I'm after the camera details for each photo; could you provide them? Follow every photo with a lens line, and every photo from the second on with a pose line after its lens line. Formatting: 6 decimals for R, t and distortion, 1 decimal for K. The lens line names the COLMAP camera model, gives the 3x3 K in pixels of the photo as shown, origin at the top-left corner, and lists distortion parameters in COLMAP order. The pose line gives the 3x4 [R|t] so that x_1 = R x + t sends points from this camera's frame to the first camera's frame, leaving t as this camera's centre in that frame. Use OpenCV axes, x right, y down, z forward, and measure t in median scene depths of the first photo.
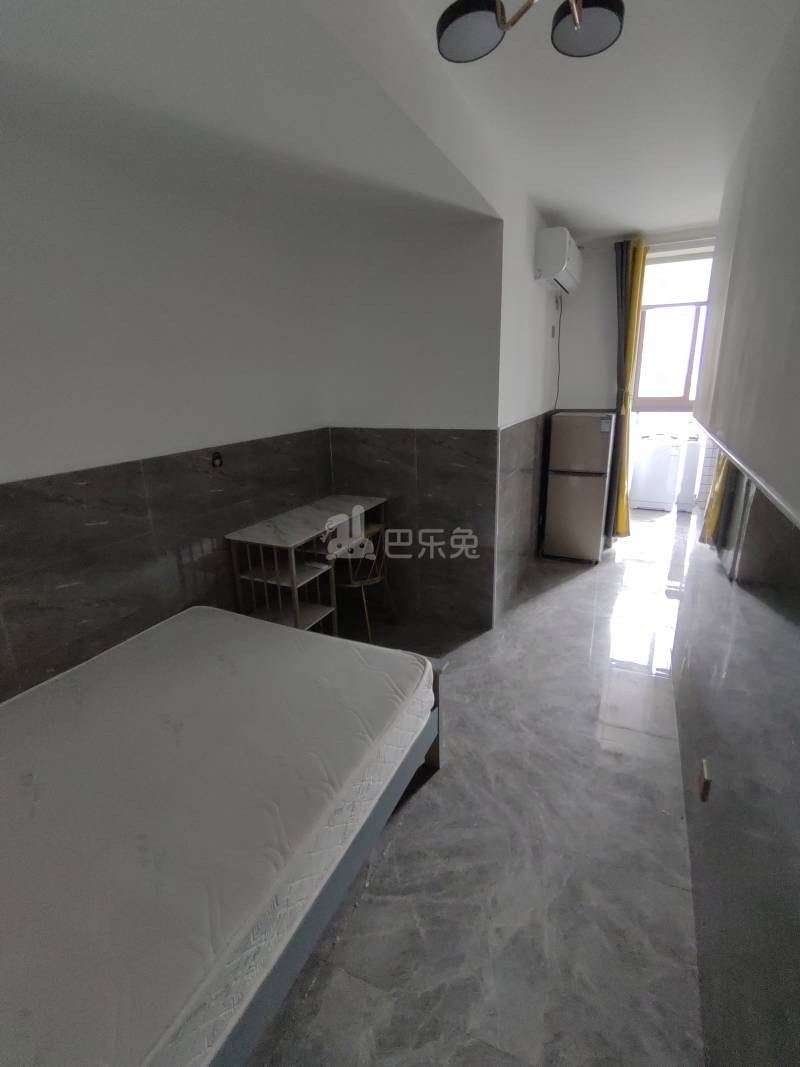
lens RADIAL K [[502.4, 0, 400.0], [0, 502.4, 533.5], [0, 0, 1]] dist [-0.000123, -0.000015]
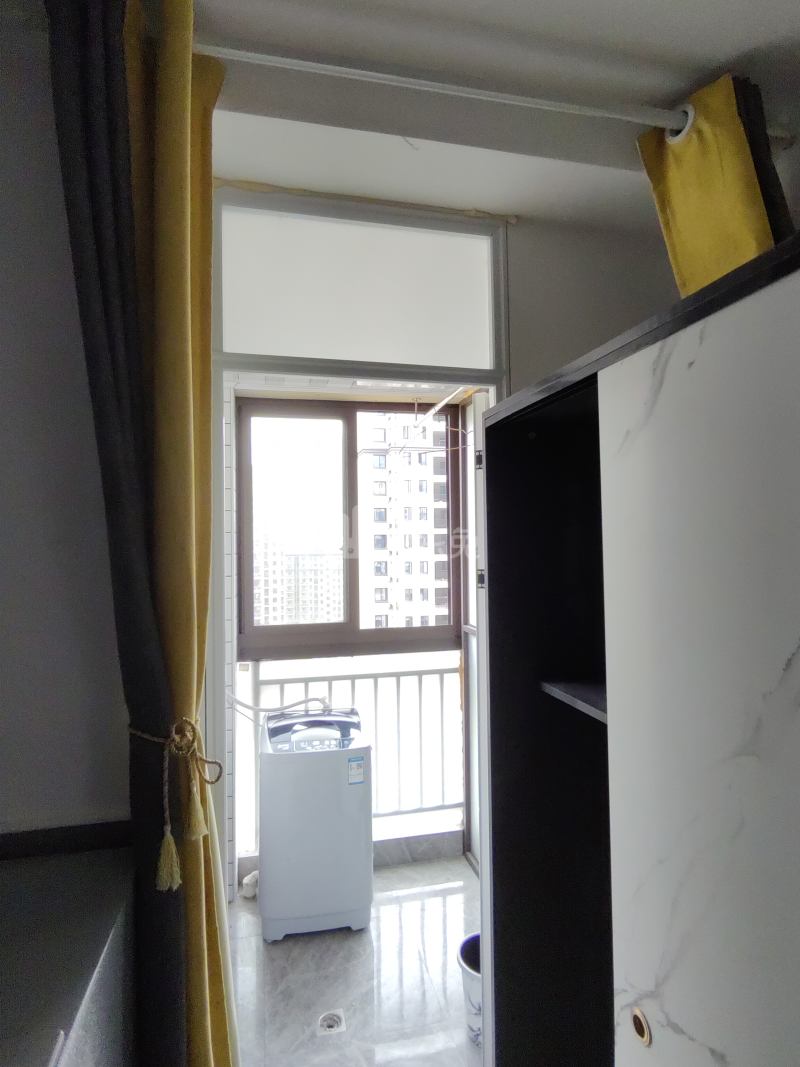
lens RADIAL K [[591.6, 0, 400.0], [0, 591.6, 533.5], [0, 0, 1]] dist [-0.000529, -0.000082]
pose [[0.784997, 0.027886, 0.618872, 0.403384], [0.175168, 0.948228, -0.264916, -0.300300], [-0.594219, 0.316365, 0.739471, 0.825125]]
